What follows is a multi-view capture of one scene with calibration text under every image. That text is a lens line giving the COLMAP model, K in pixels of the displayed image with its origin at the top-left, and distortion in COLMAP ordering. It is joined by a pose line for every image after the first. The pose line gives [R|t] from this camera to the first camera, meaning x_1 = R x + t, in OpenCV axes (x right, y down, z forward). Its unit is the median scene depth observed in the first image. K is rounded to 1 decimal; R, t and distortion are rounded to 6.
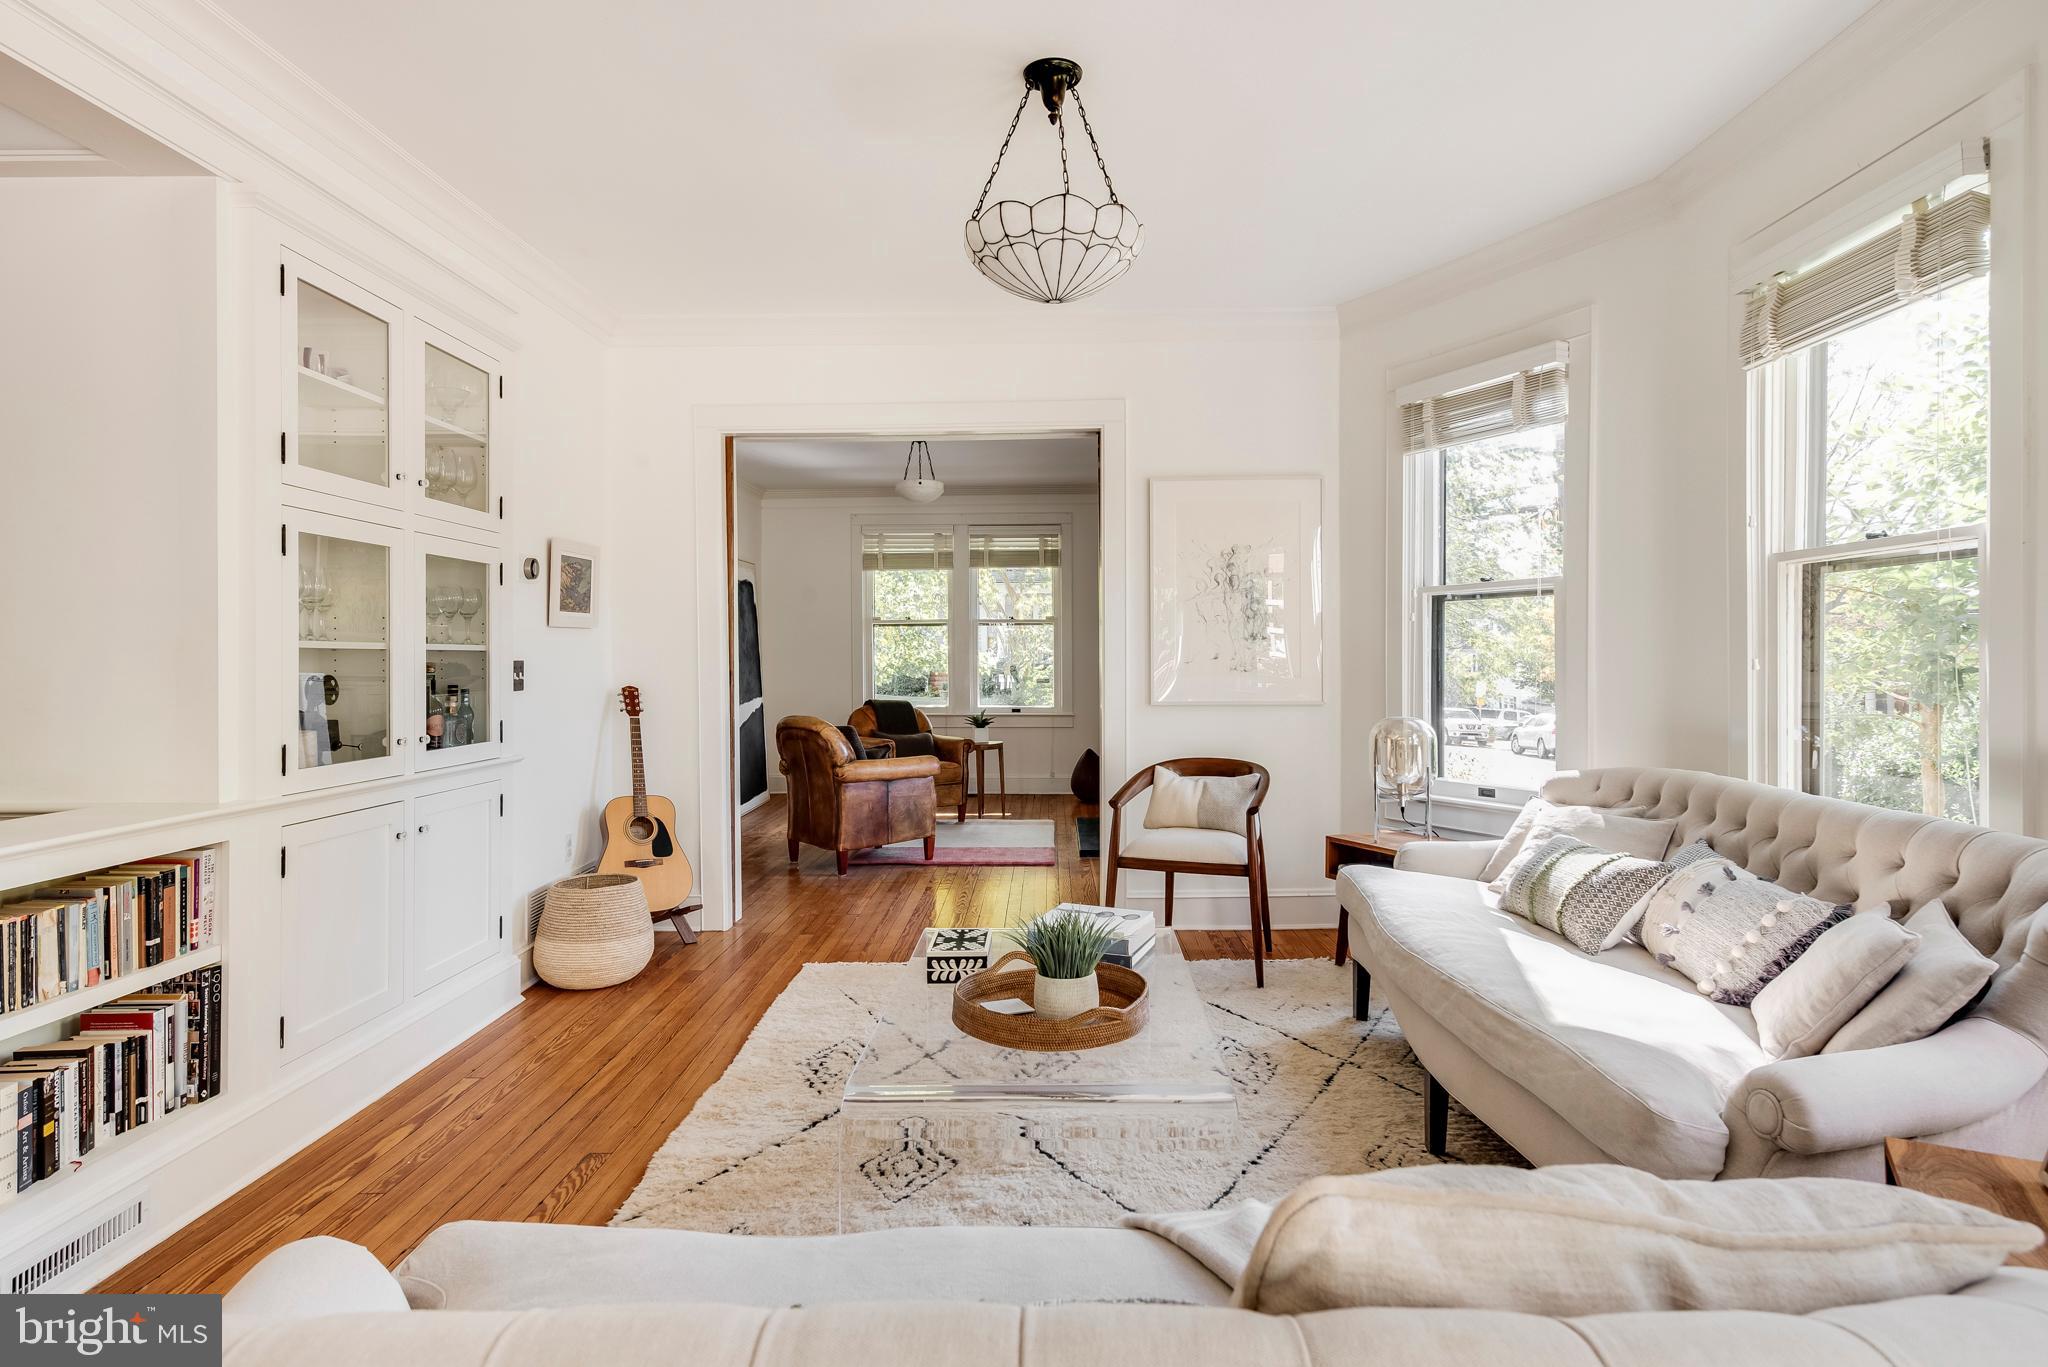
lens RADIAL K [[1111.5, 0, 1018.6], [0, 1111.5, 654.1], [0, 0, 1]] dist [0.020417, -0.006831]
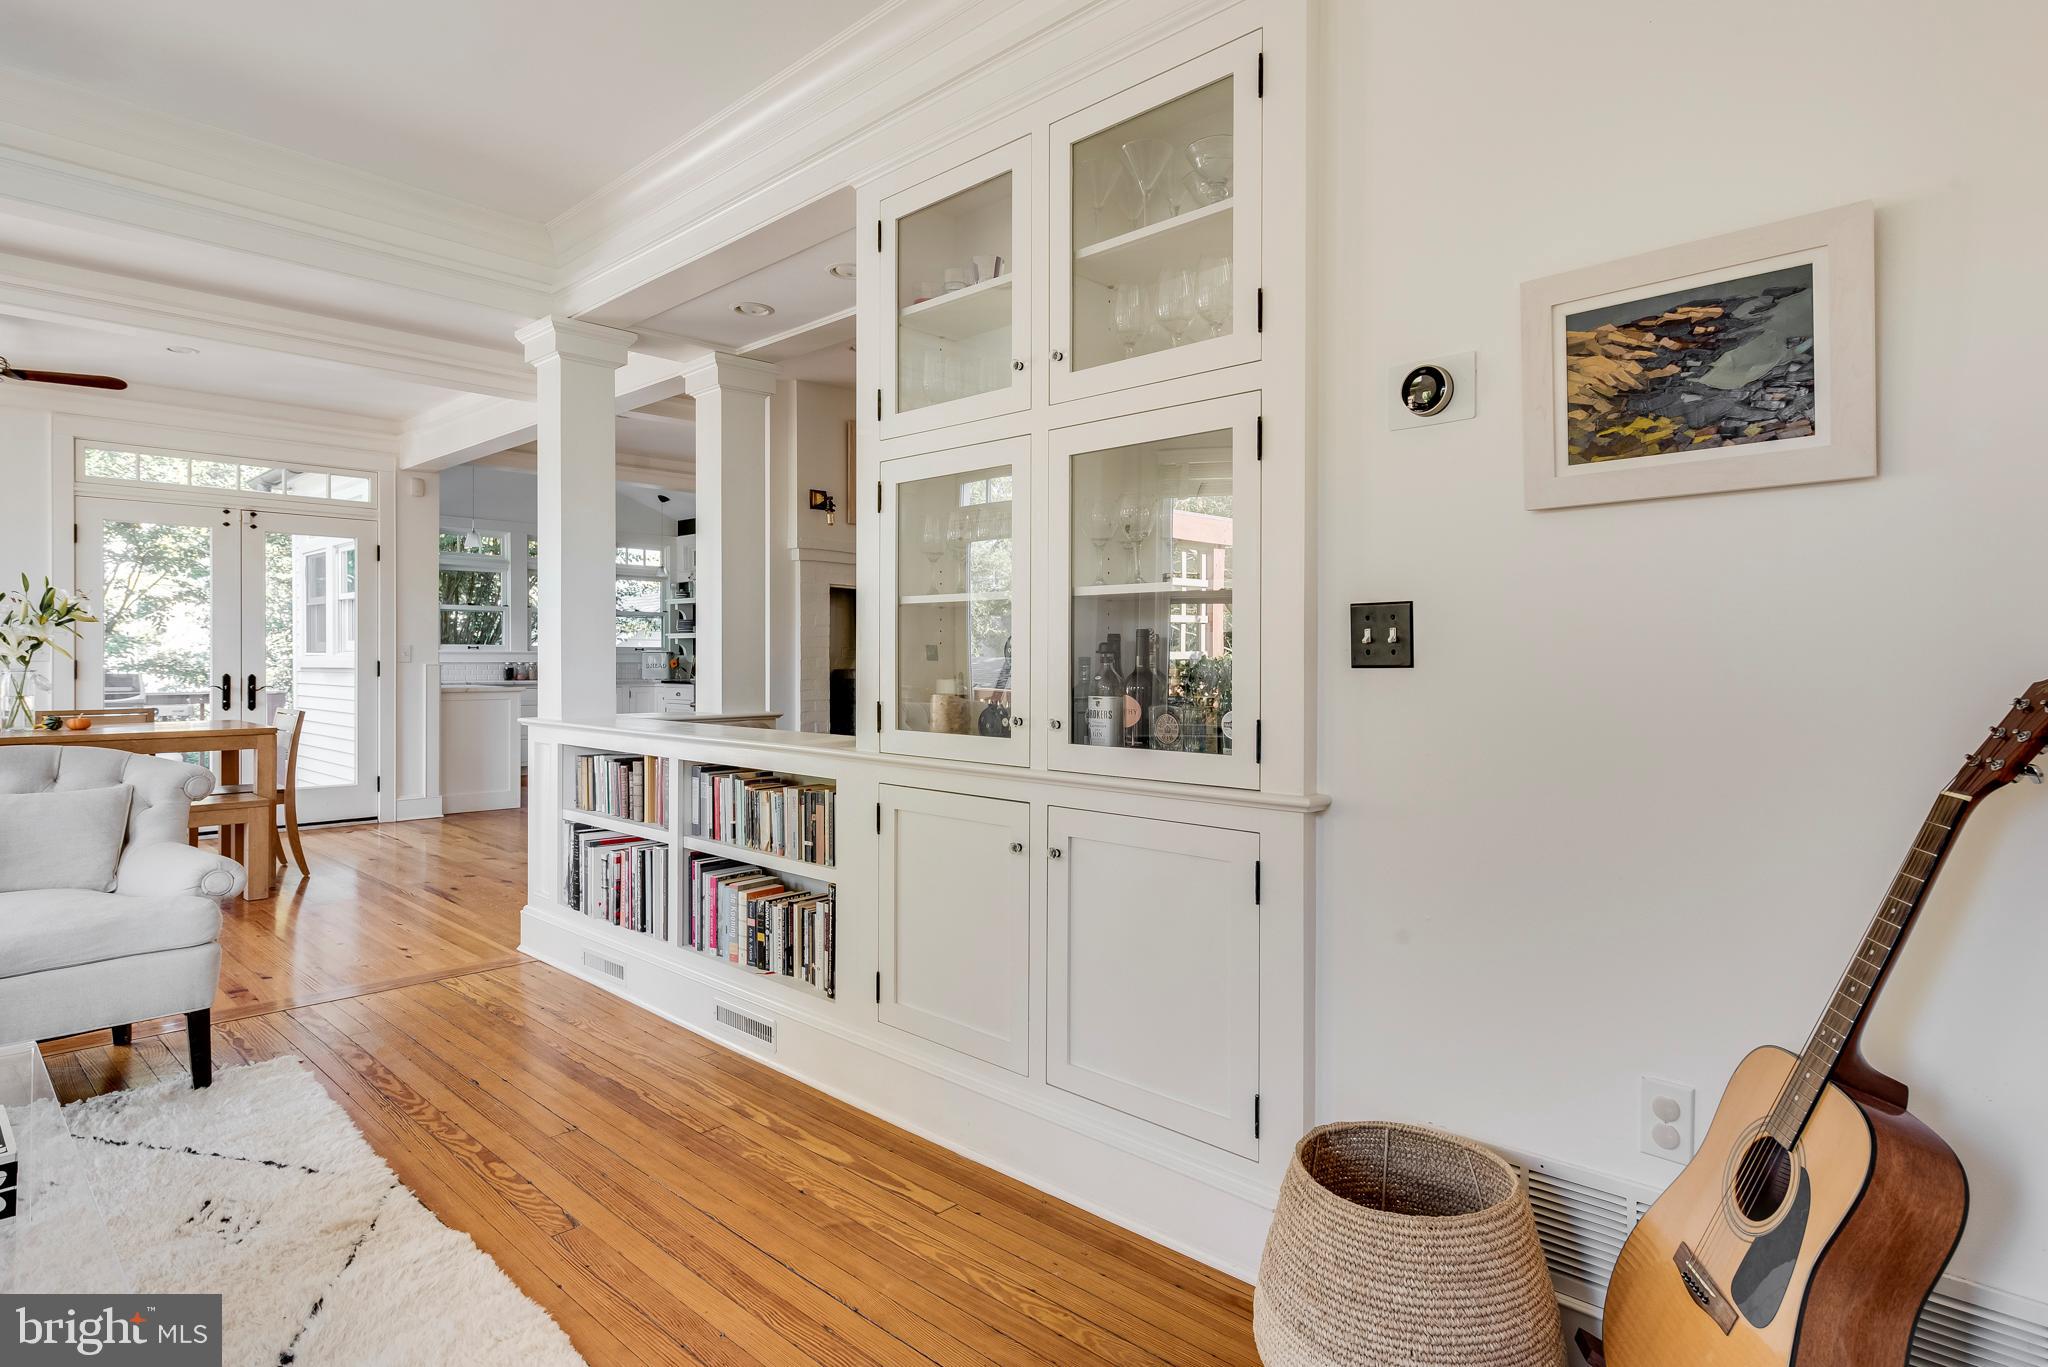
lens RADIAL K [[1111.5, 0, 1030.7], [0, 1111.5, 659.9], [0, 0, 1]] dist [0.020417, -0.006831]
pose [[-0.671902, 0.003594, -0.740631, -0.007305], [0.002734, 0.999993, 0.002372, 0.028893], [0.740635, -0.000431, -0.671908, 1.219346]]
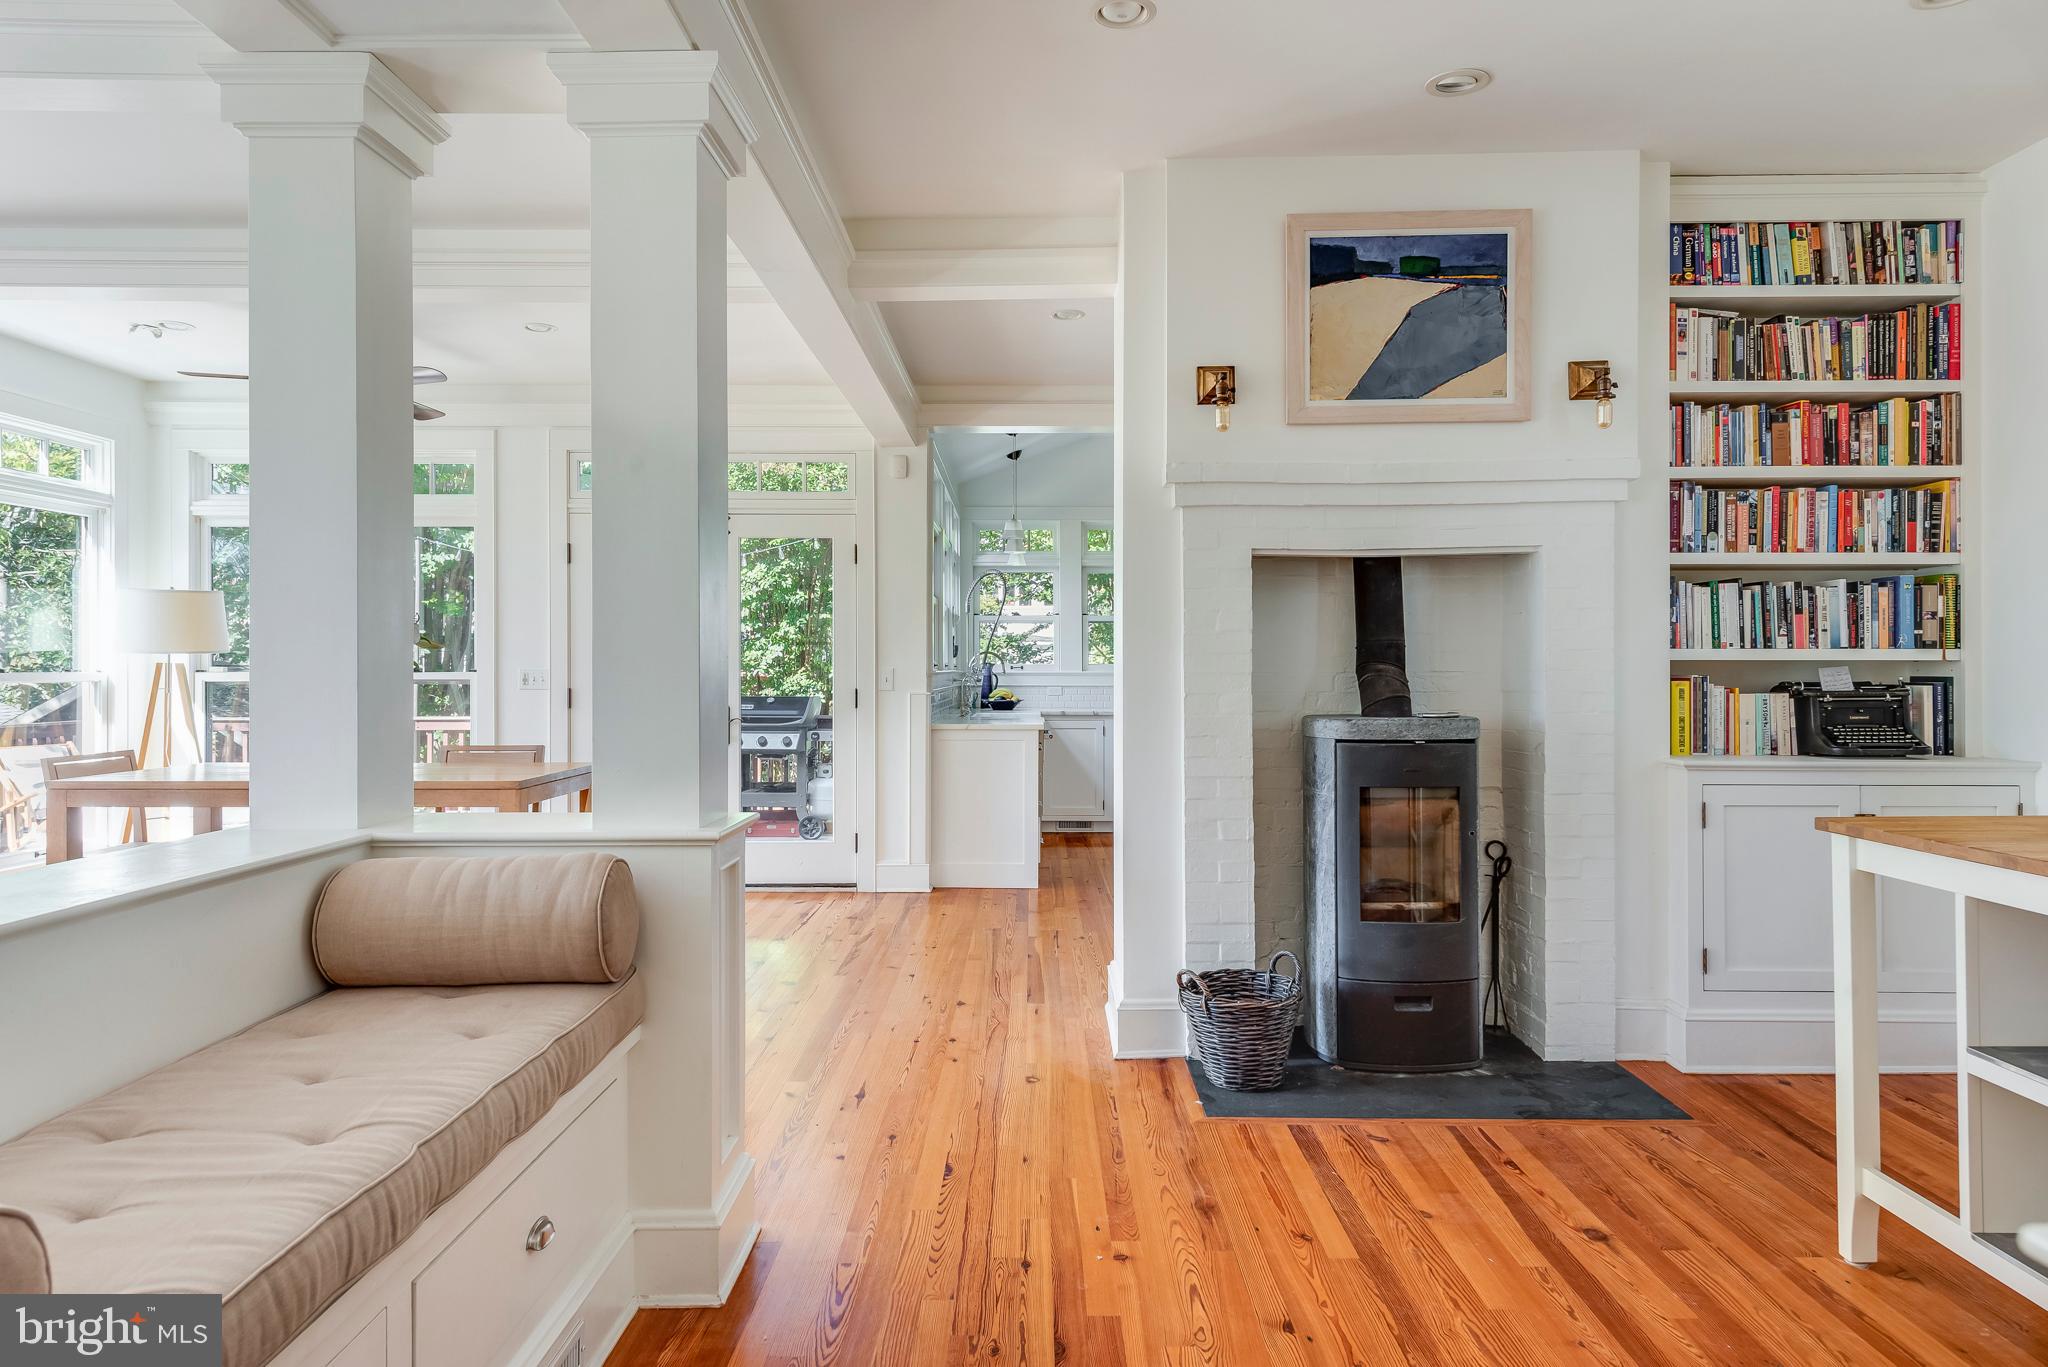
lens RADIAL K [[1242.4, 0, 1014.8], [0, 1242.4, 669.1], [0, 0, 1]] dist [0.010739, -0.002149]
pose [[-0.999865, 0.003851, -0.015994, -0.827884], [0.003919, 0.999983, -0.004231, 0.013194], [0.015977, -0.004293, -0.999863, 0.826320]]
